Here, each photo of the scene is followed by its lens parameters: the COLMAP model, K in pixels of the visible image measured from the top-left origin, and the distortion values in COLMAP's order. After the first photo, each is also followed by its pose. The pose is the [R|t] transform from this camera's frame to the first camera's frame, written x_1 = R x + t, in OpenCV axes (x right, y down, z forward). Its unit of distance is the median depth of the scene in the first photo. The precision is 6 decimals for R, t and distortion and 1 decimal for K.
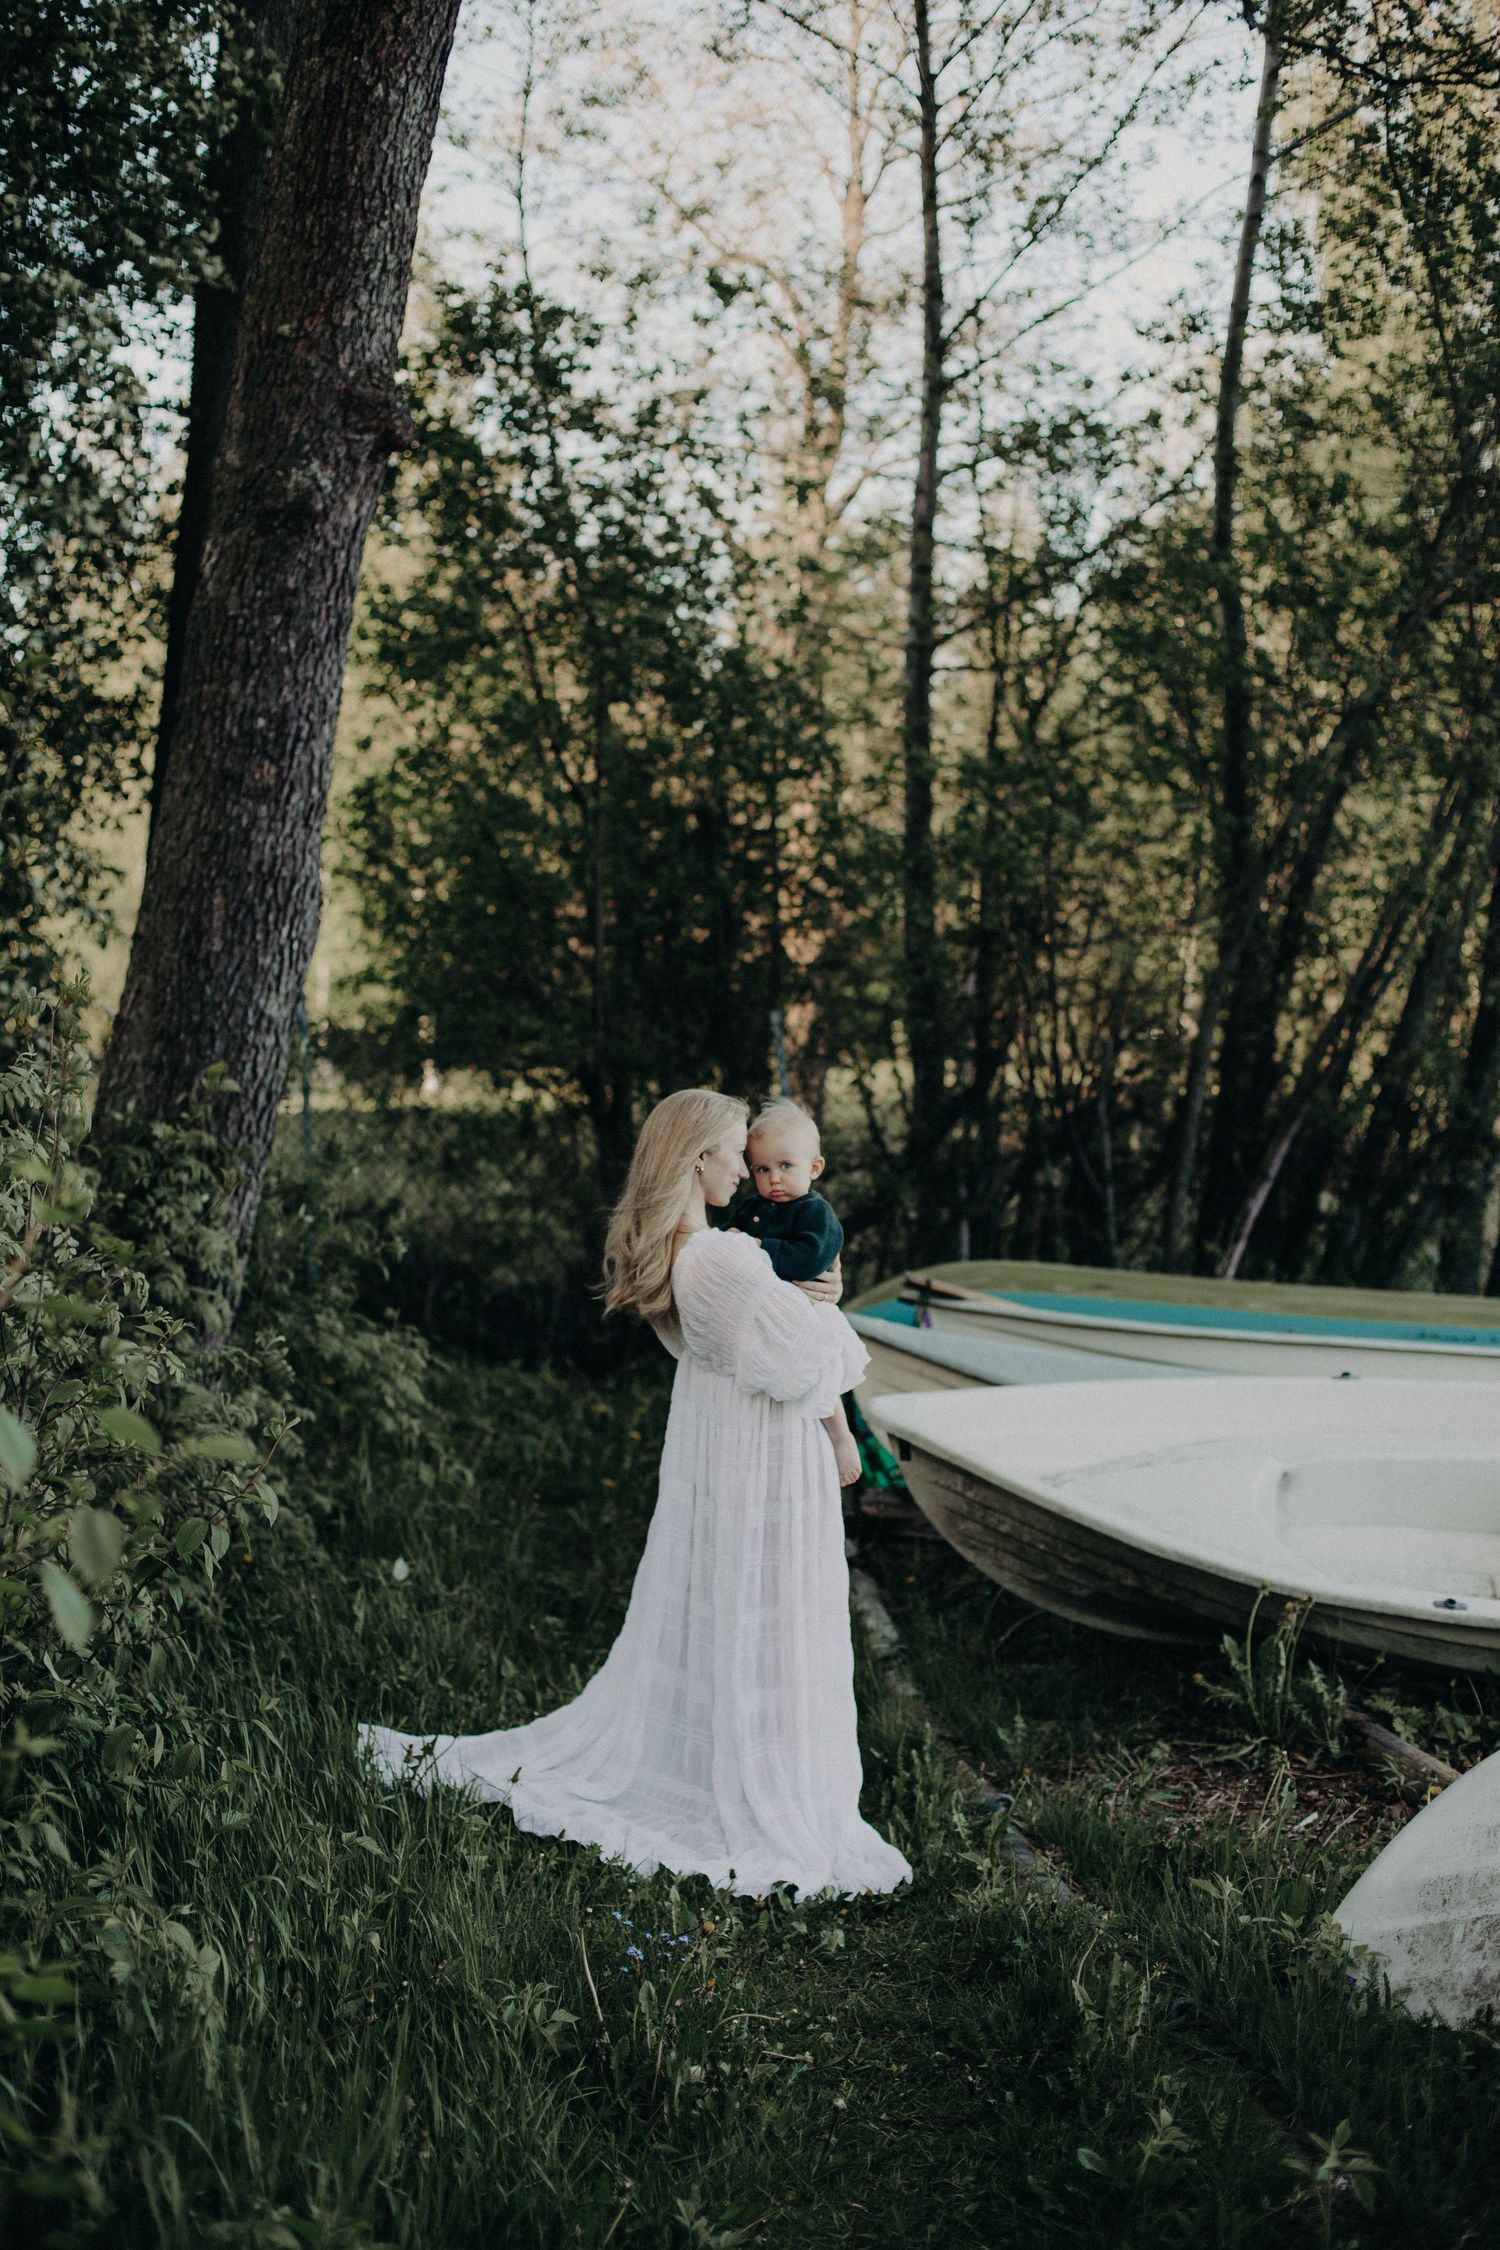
lens RADIAL K [[3015.2, 0, 747.4], [0, 3015.2, 1128.2], [0, 0, 1]] dist [-0.295426, 0.000000]
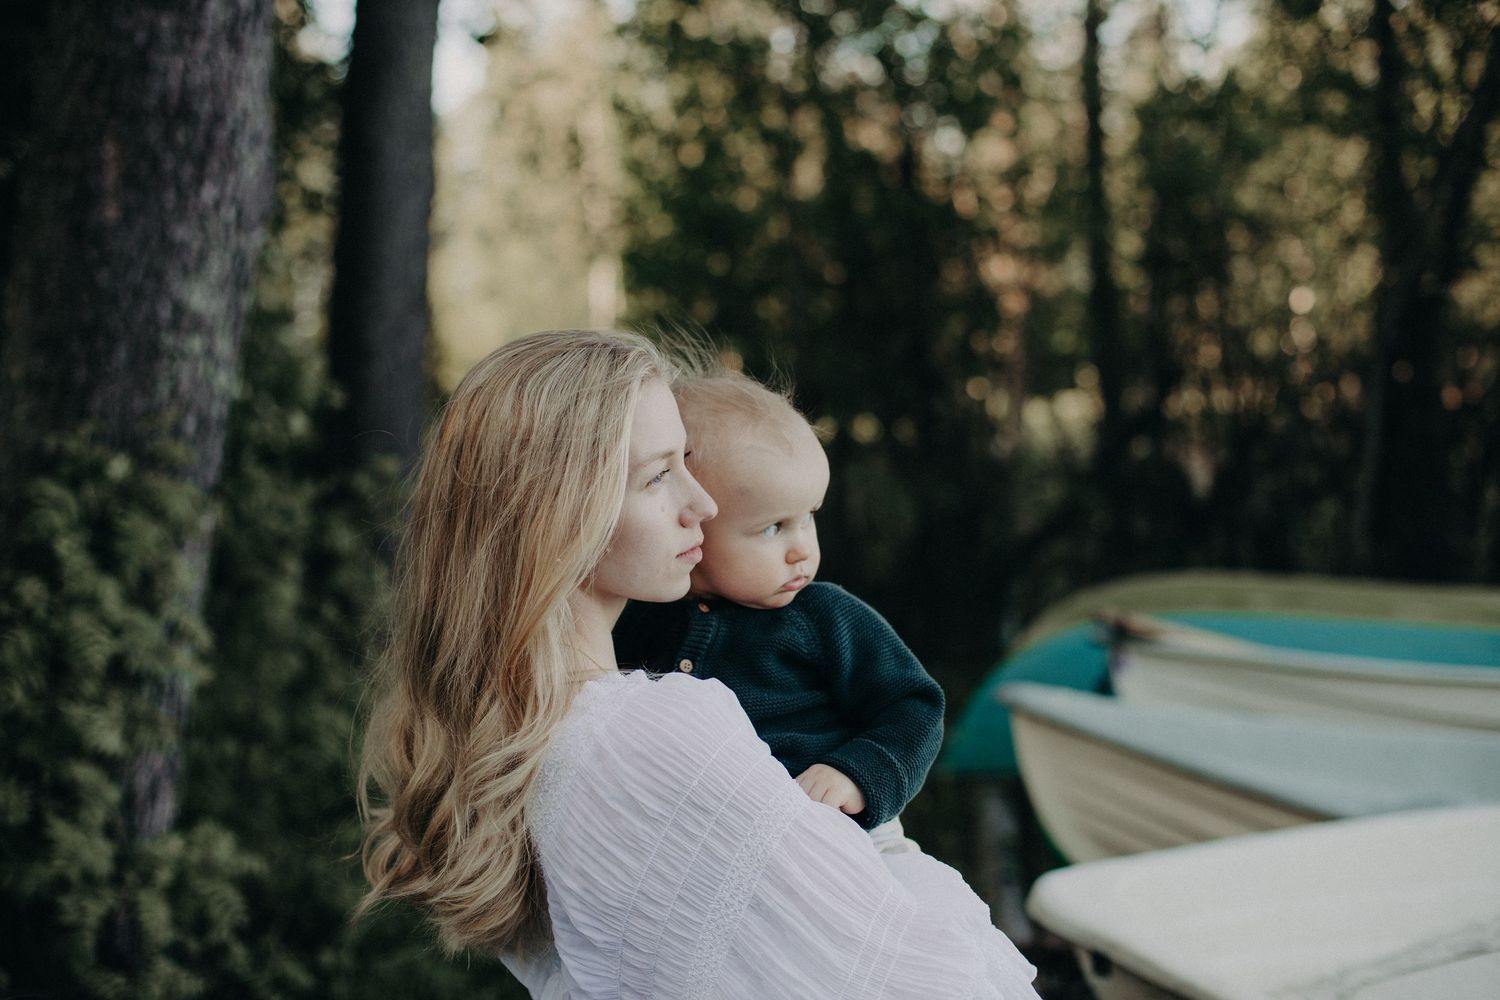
lens RADIAL K [[2010.1, 0, 757.4], [0, 2010.1, 503.0], [0, 0, 1]] dist [-0.295426, 0.000000]
pose [[0.993163, -0.020441, -0.114928, 0.028674], [0.023434, 0.999419, 0.024757, 0.000419], [0.114356, -0.027281, 0.993065, 0.547645]]
